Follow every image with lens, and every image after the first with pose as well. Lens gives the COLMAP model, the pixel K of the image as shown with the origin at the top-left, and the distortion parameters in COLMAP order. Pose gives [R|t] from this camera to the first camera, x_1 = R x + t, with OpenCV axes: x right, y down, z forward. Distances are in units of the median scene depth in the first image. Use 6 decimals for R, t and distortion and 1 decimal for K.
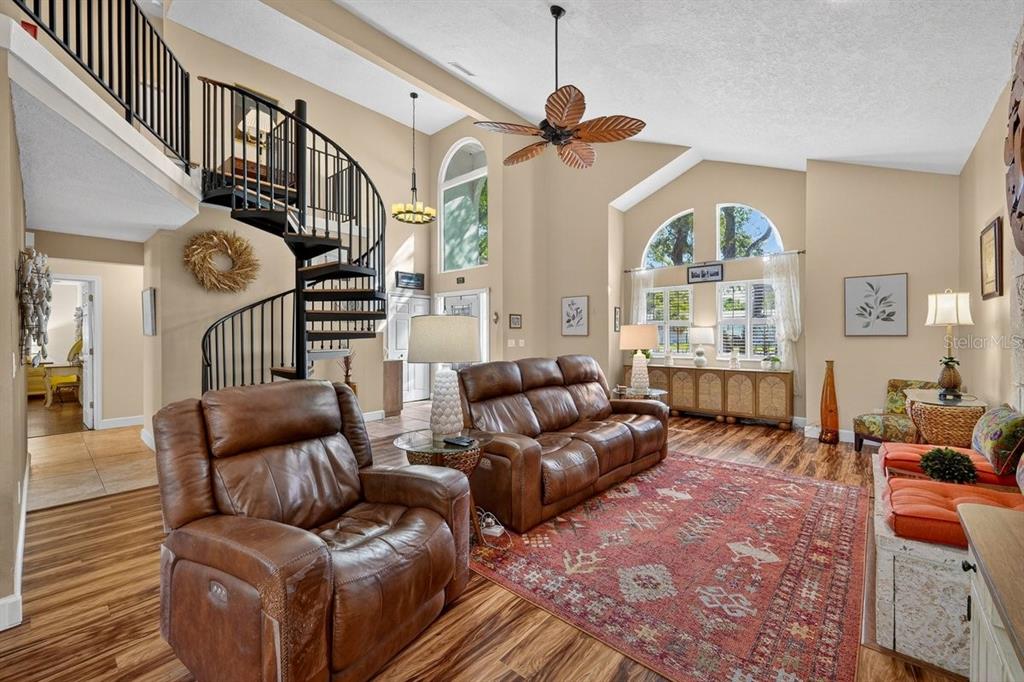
lens RADIAL K [[414.8, 0, 513.3], [0, 414.8, 337.7], [0, 0, 1]] dist [-0.001664, -0.000074]
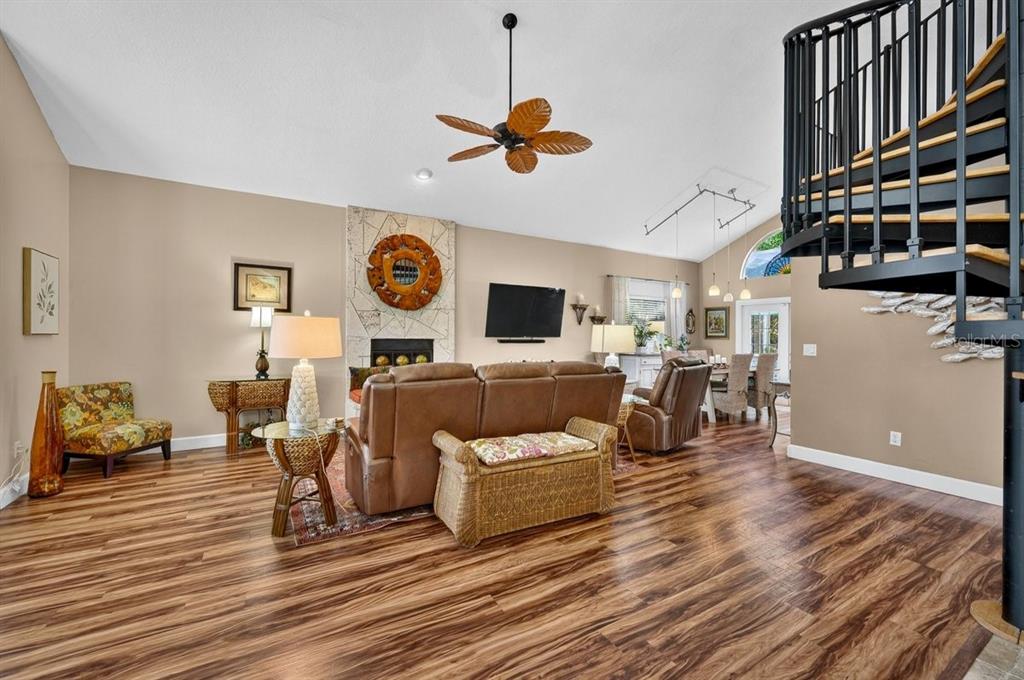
lens RADIAL K [[414.8, 0, 513.3], [0, 414.8, 336.7], [0, 0, 1]] dist [-0.001664, -0.000074]
pose [[-0.947677, -0.002215, 0.319224, -0.171191], [-0.001069, 0.999992, 0.003764, -0.003746], [-0.319230, 0.003226, -0.947672, 1.433018]]
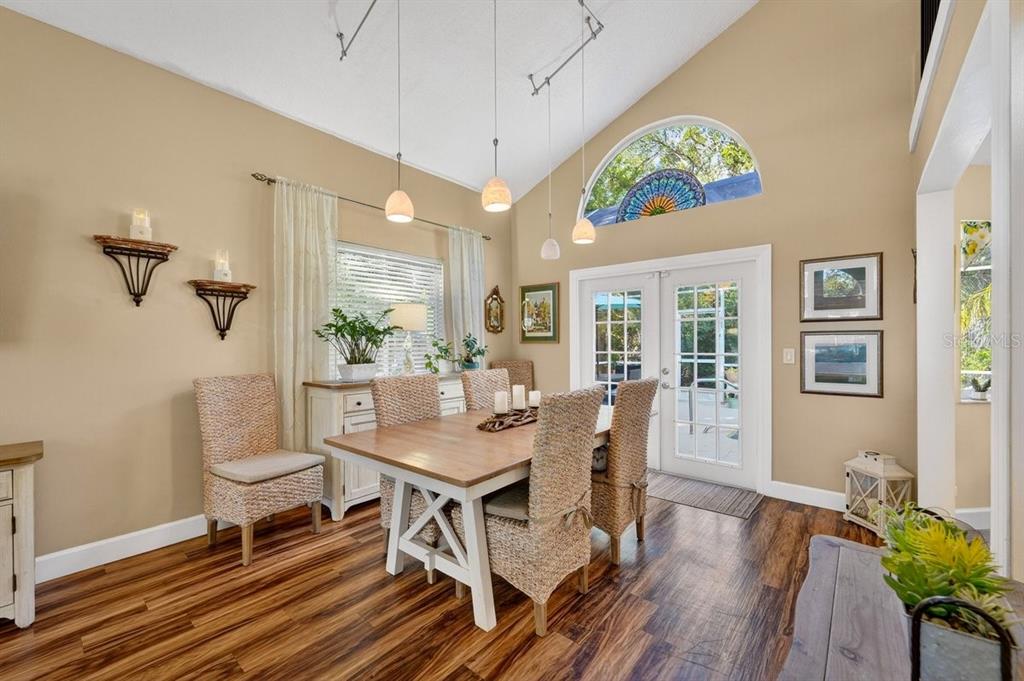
lens RADIAL K [[404.8, 0, 516.4], [0, 404.8, 344.6], [0, 0, 1]] dist [0.000243, -0.000064]
pose [[-0.999917, 0.007853, -0.010219, -0.373205], [0.007734, 0.999903, 0.011552, 0.004954], [0.010308, 0.011472, -0.999881, 0.382538]]
